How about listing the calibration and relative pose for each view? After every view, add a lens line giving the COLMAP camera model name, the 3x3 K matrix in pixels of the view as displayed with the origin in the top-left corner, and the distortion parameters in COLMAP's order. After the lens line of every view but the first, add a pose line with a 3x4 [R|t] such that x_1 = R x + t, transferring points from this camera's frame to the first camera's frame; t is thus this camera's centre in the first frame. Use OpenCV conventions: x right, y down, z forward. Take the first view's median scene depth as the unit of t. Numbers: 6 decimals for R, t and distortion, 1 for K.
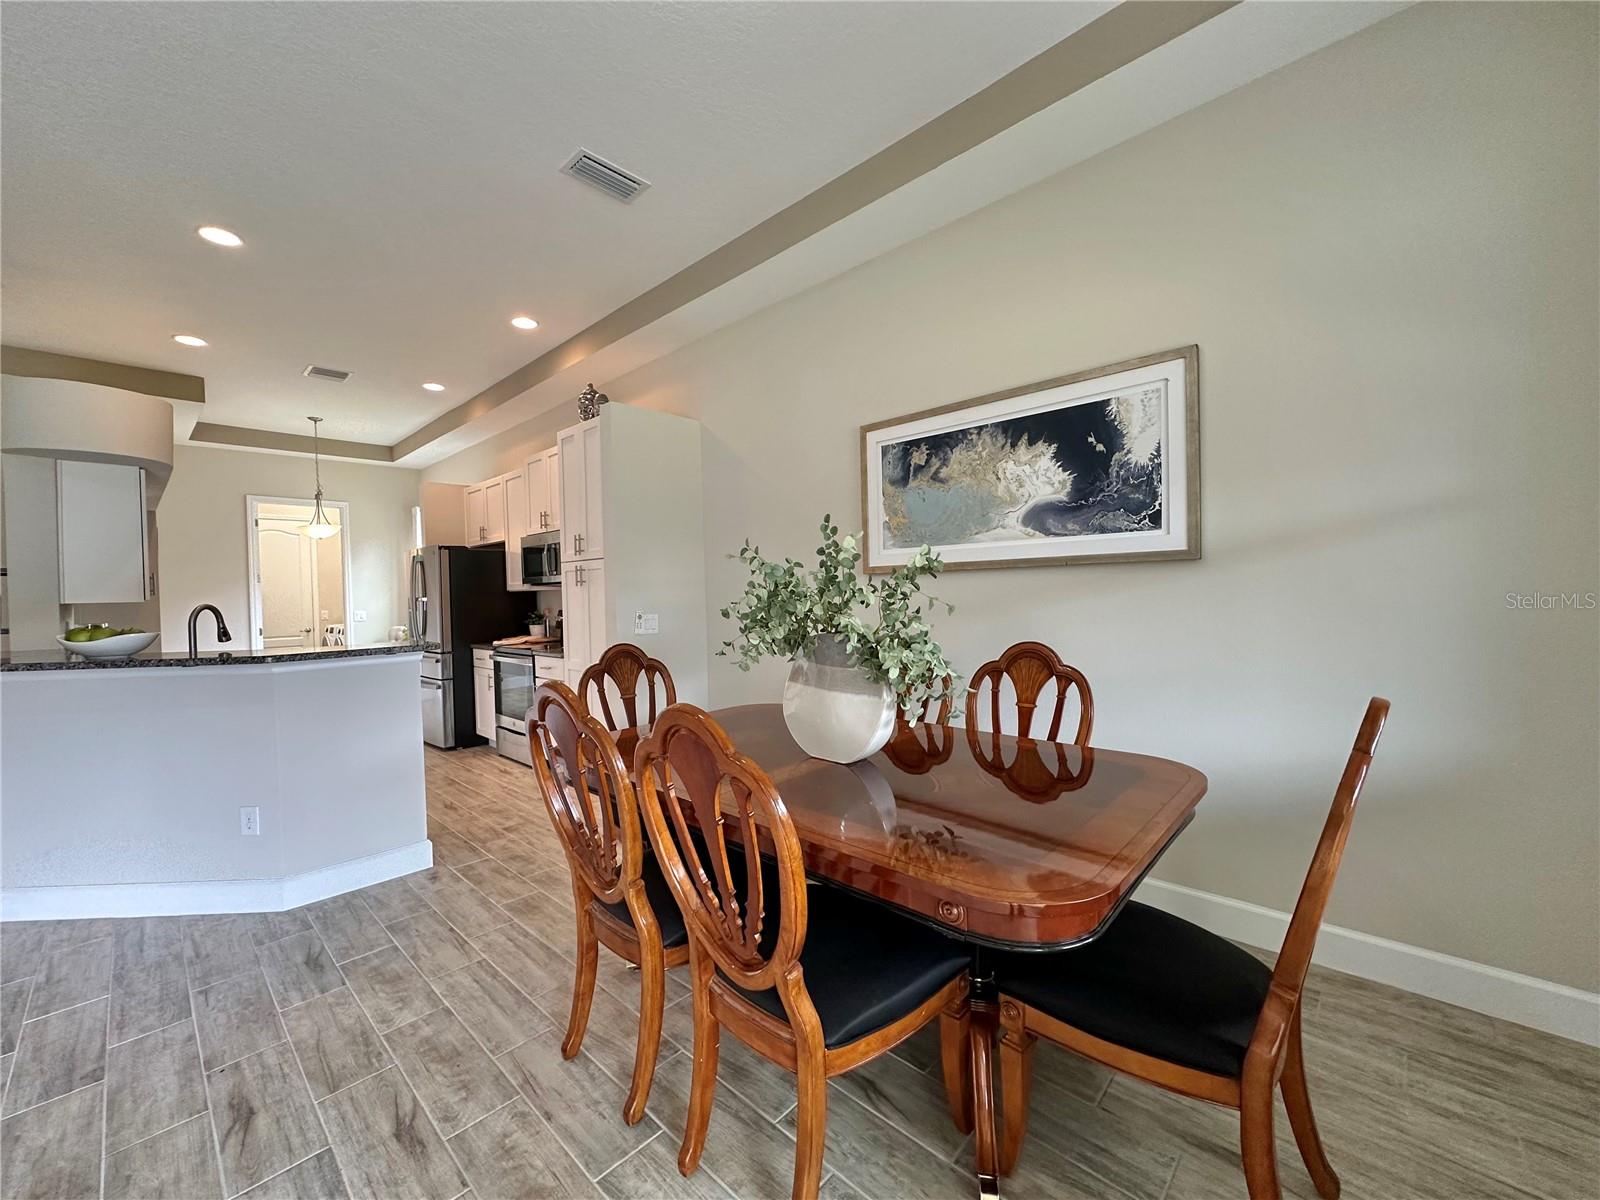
lens RADIAL K [[637.4, 0, 801.2], [0, 637.4, 599.9], [0, 0, 1]] dist [-0.005253, 0.000945]
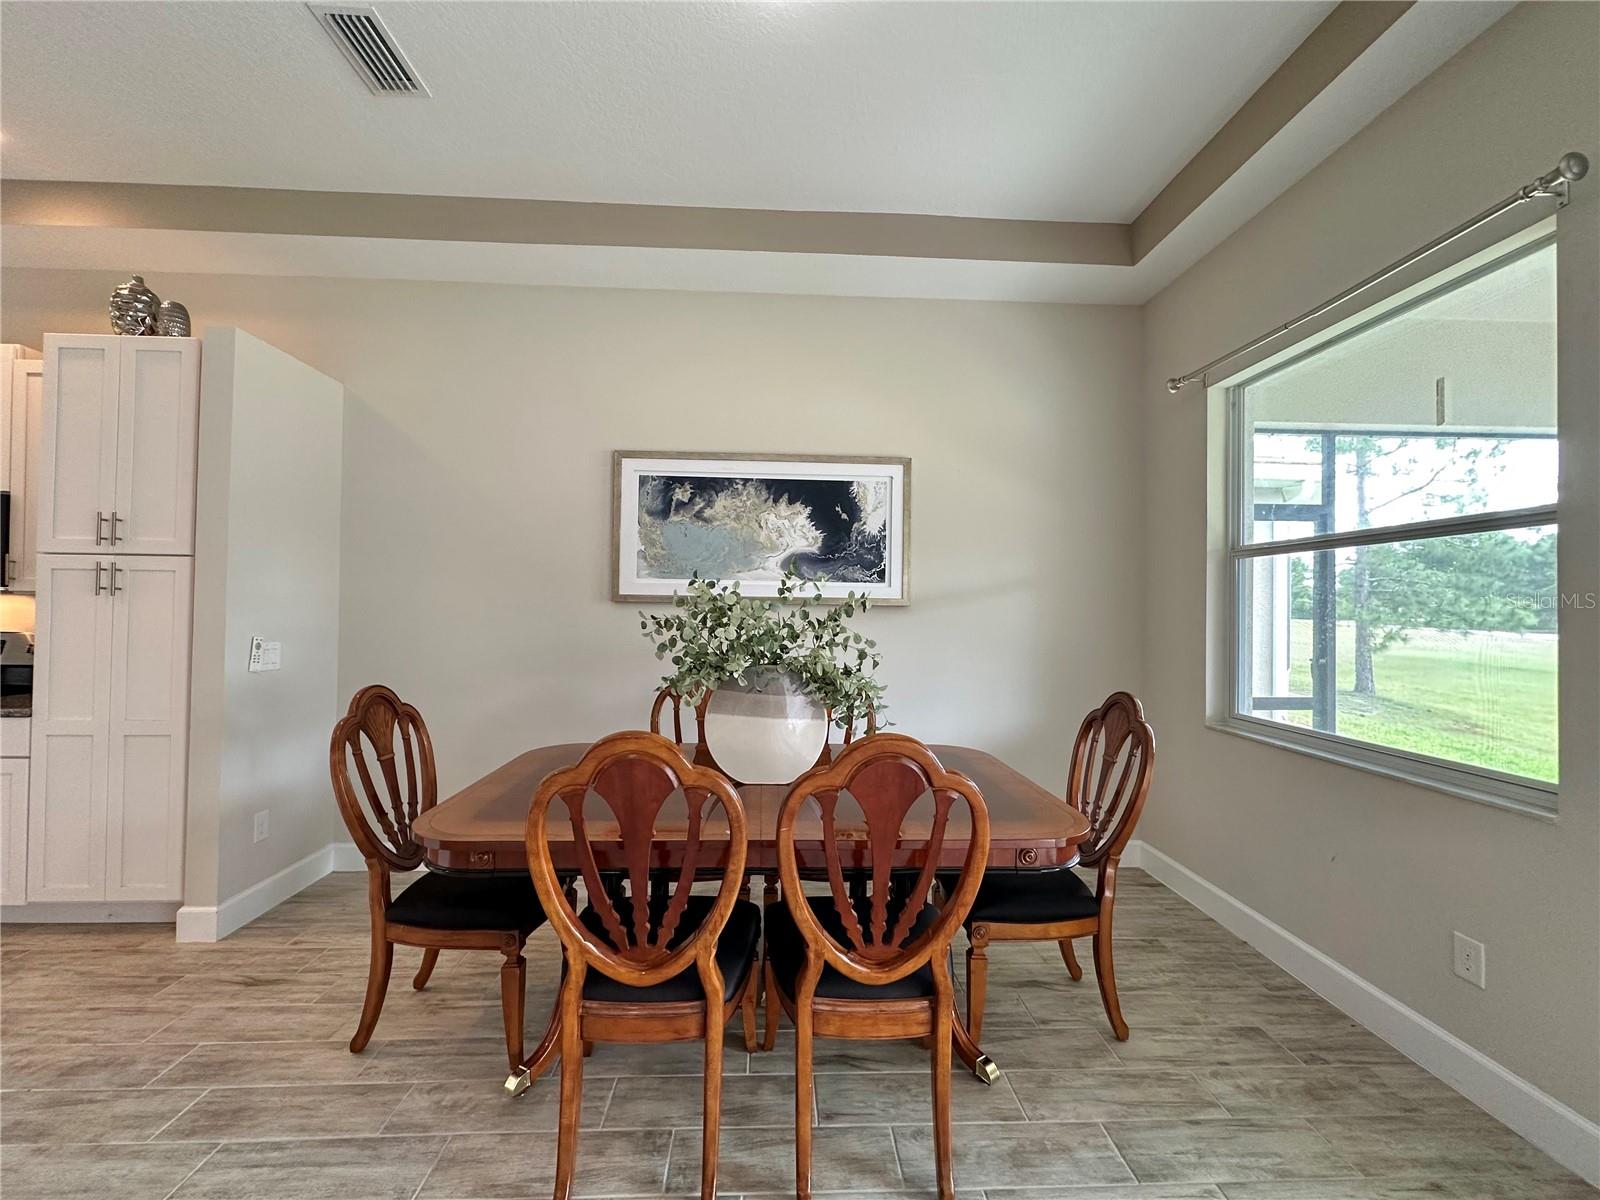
lens RADIAL K [[637.4, 0, 797.6], [0, 637.4, 600.7], [0, 0, 1]] dist [-0.005253, 0.000945]
pose [[0.695543, 0.045417, 0.717047, -0.481252], [-0.021356, 0.998866, -0.042552, -0.007813], [-0.718167, 0.014284, 0.695725, 0.146900]]
